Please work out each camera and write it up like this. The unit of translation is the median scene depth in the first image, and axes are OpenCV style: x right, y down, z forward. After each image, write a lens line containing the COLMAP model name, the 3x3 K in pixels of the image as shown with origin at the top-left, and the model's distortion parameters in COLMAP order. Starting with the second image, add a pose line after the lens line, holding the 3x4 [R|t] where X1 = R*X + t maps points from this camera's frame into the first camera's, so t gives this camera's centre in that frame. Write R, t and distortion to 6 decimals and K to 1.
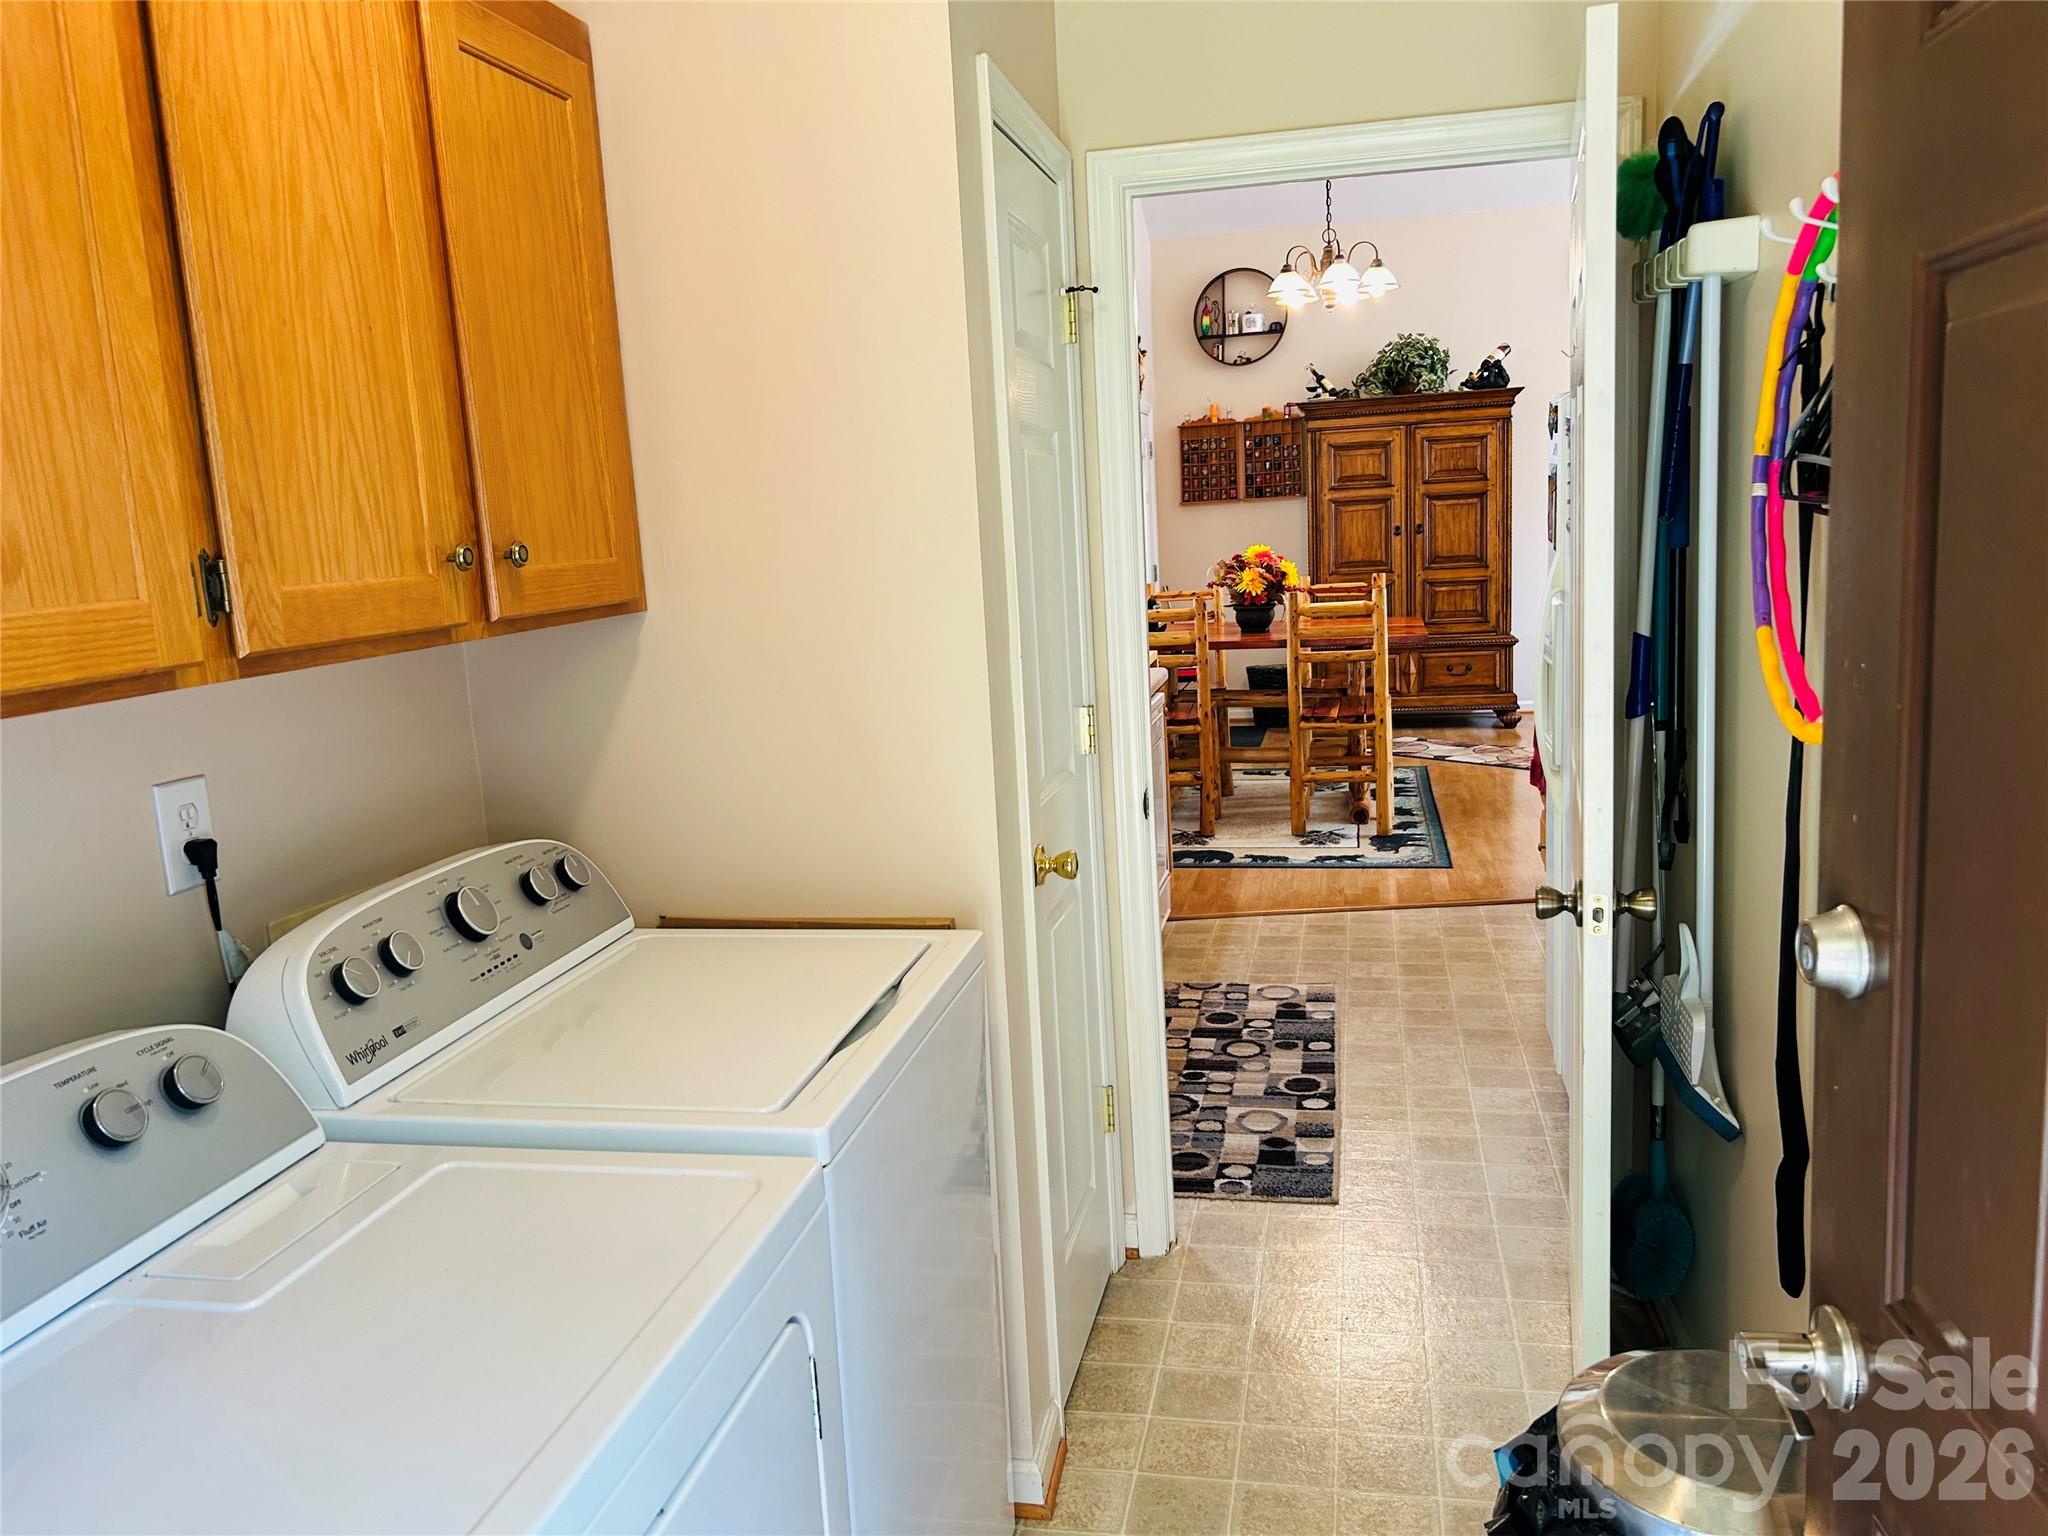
lens RADIAL K [[1543.5, 0, 1020.6], [0, 1543.5, 760.4], [0, 0, 1]] dist [0.058197, -0.067126]
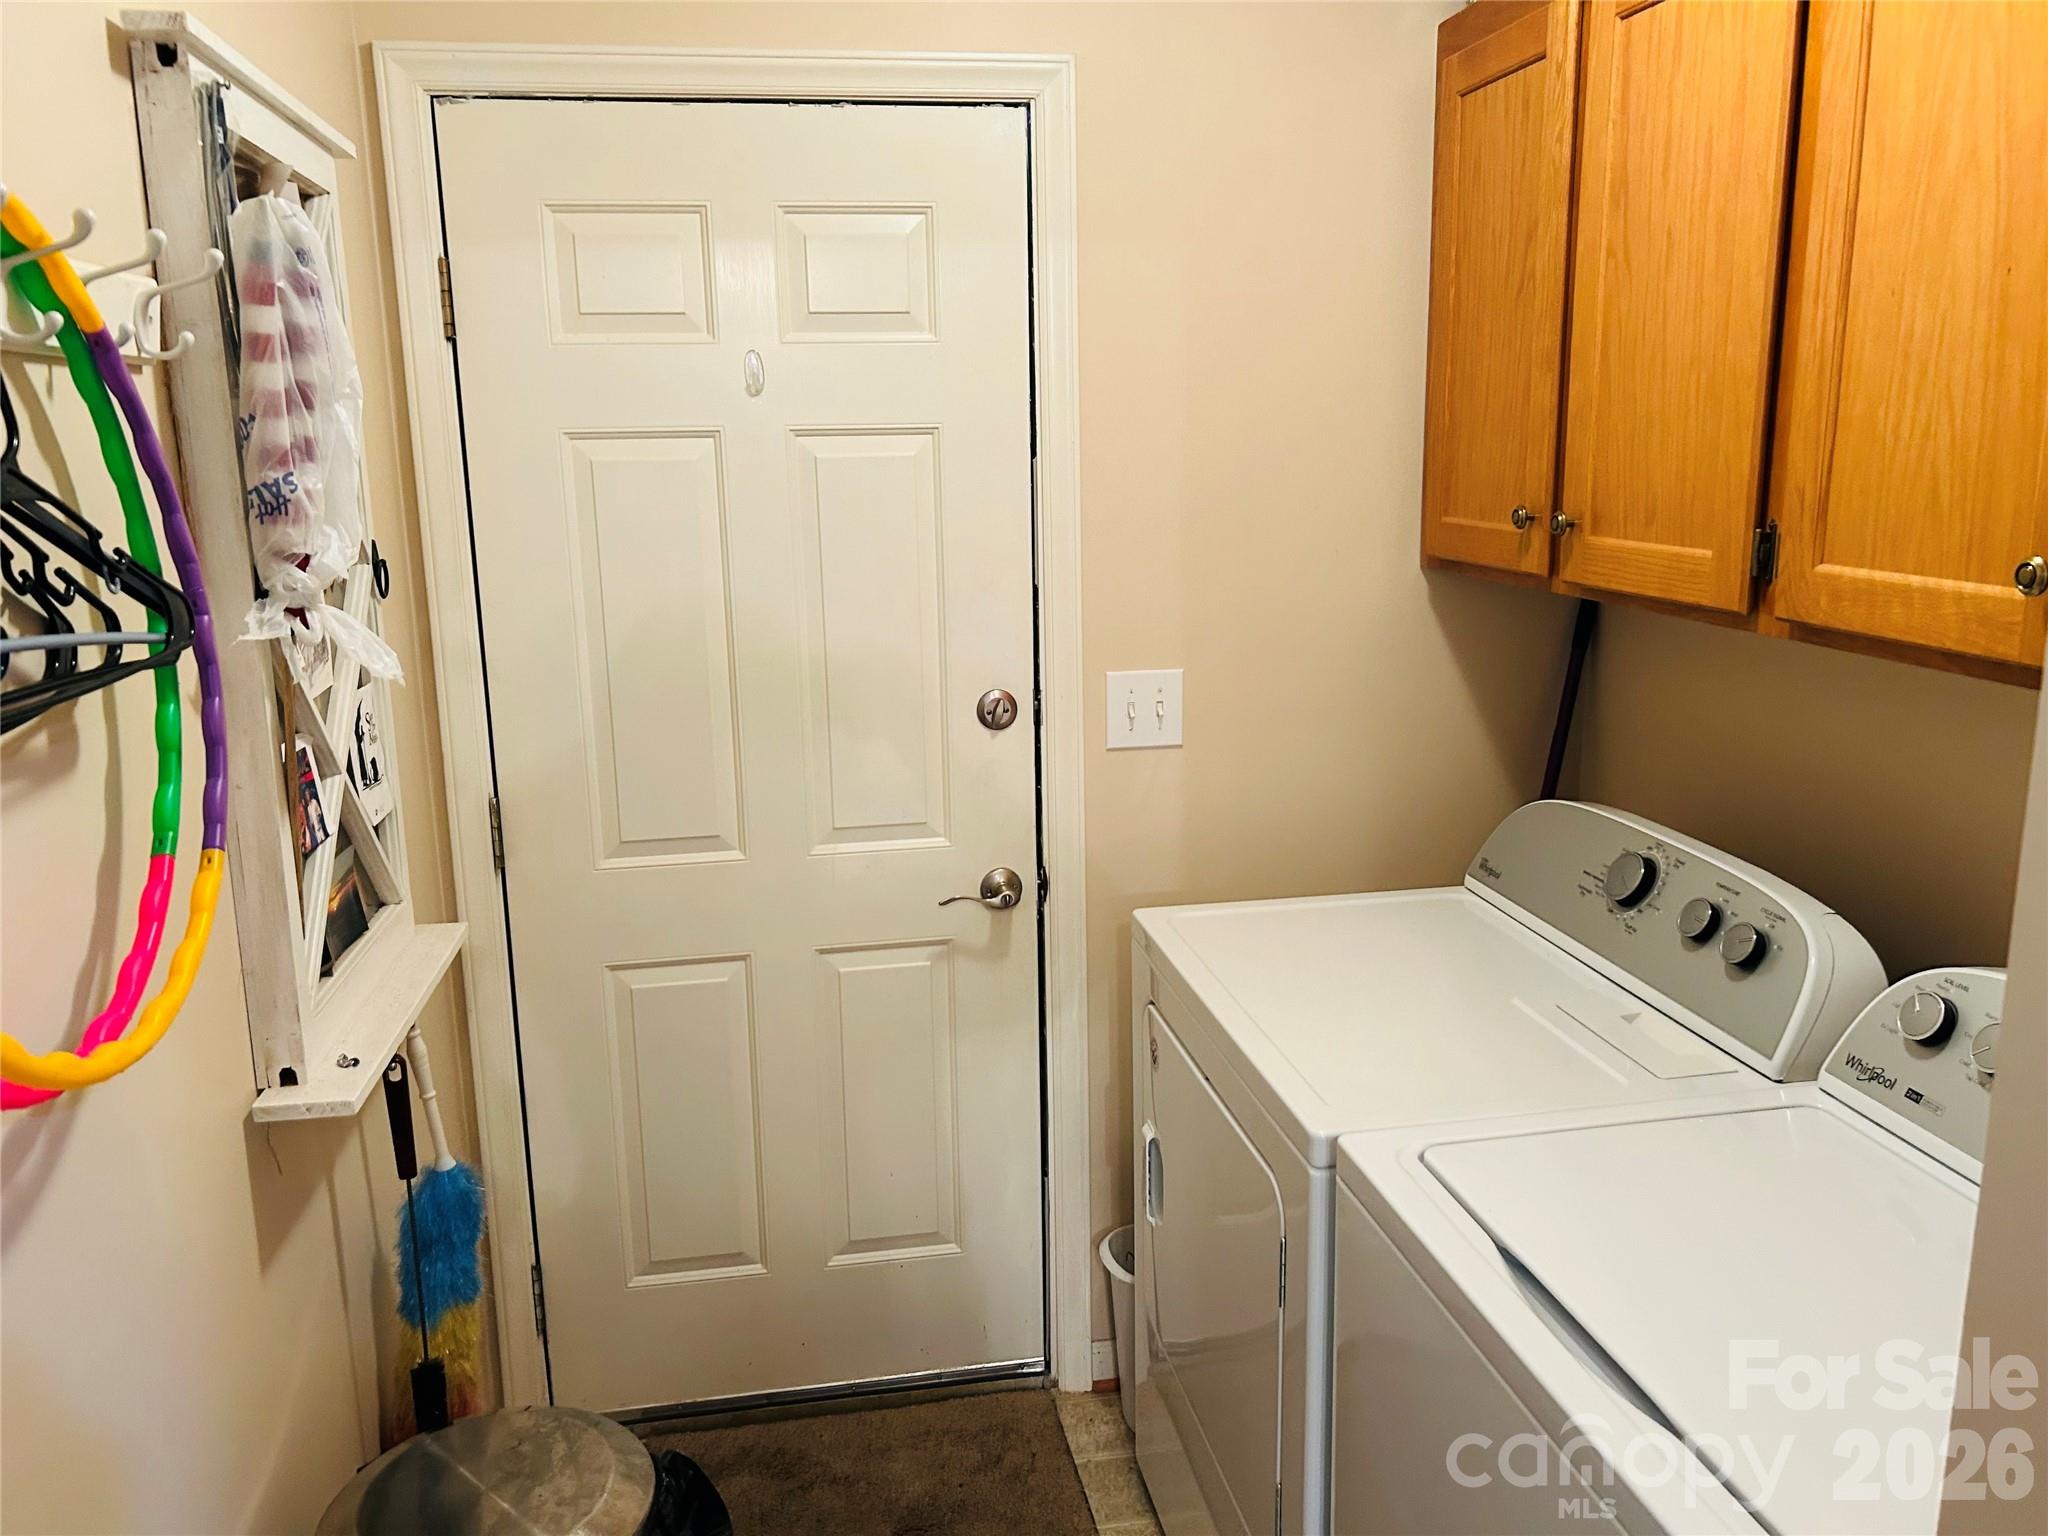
lens RADIAL K [[1543.5, 0, 1003.9], [0, 1543.5, 756.6], [0, 0, 1]] dist [0.058197, -0.067126]
pose [[-0.930898, 0.146133, -0.334775, 0.139171], [0.013440, 0.929571, 0.368397, -0.135652], [0.365032, 0.338441, -0.867300, 0.619814]]
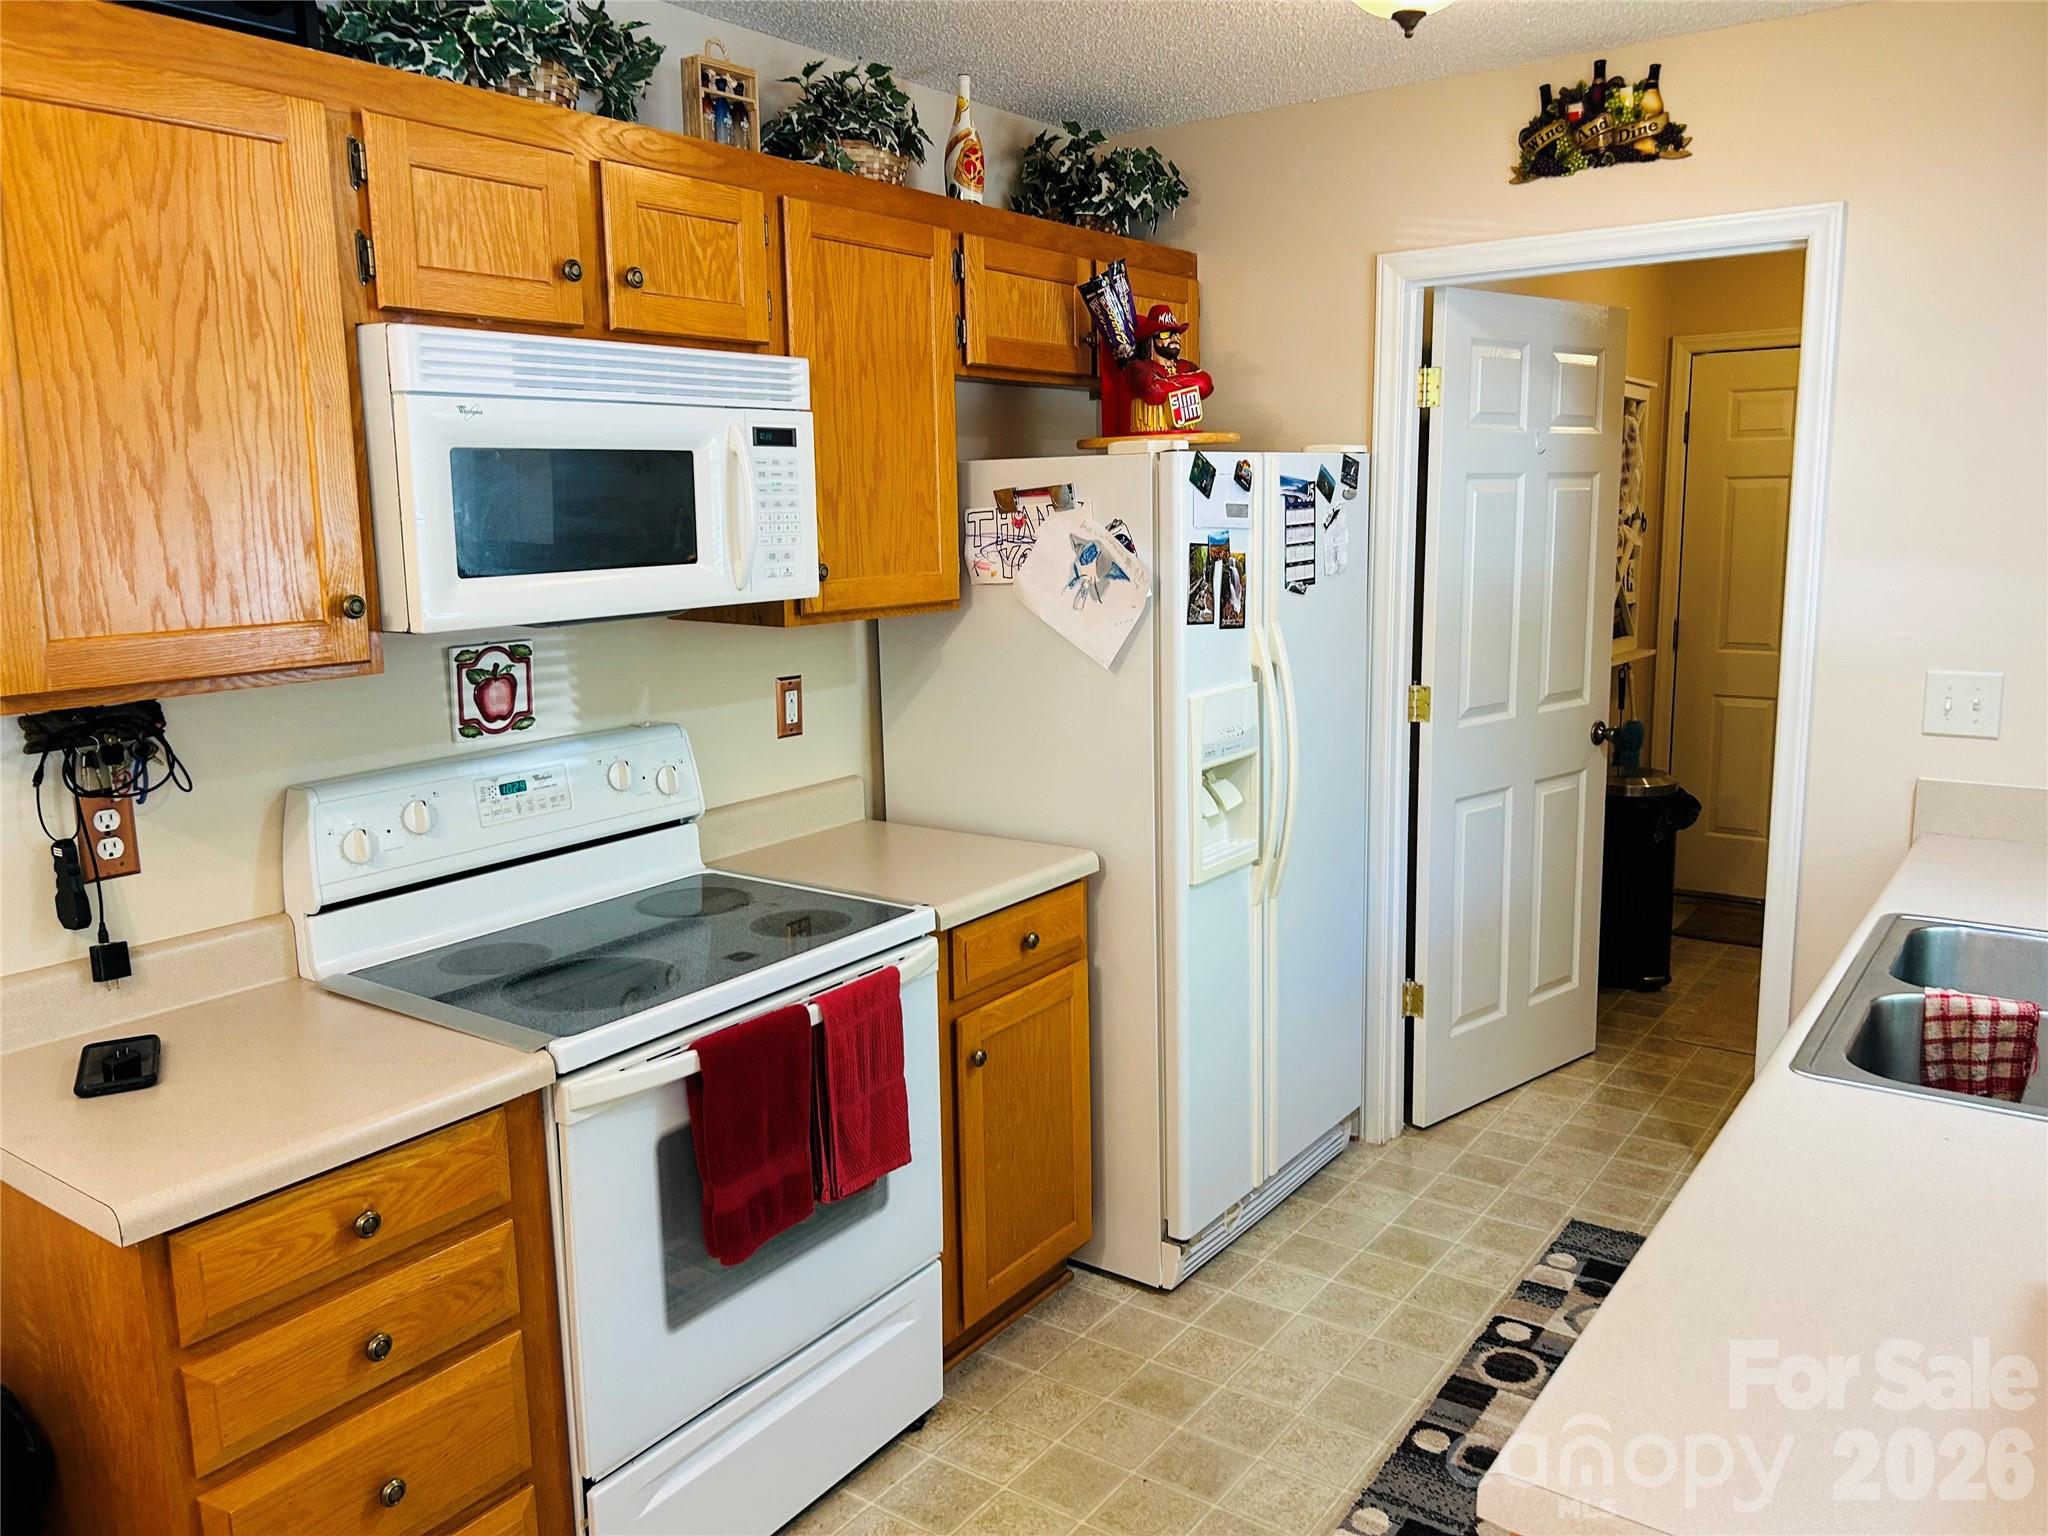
lens RADIAL K [[1543.5, 0, 1023.9], [0, 1543.5, 756.1], [0, 0, 1]] dist [0.058197, -0.067126]
pose [[-0.914159, 0.001165, 0.405354, 0.092862], [0.129501, 0.948431, 0.289324, -0.289682], [-0.384113, 0.316982, -0.867167, 1.583240]]
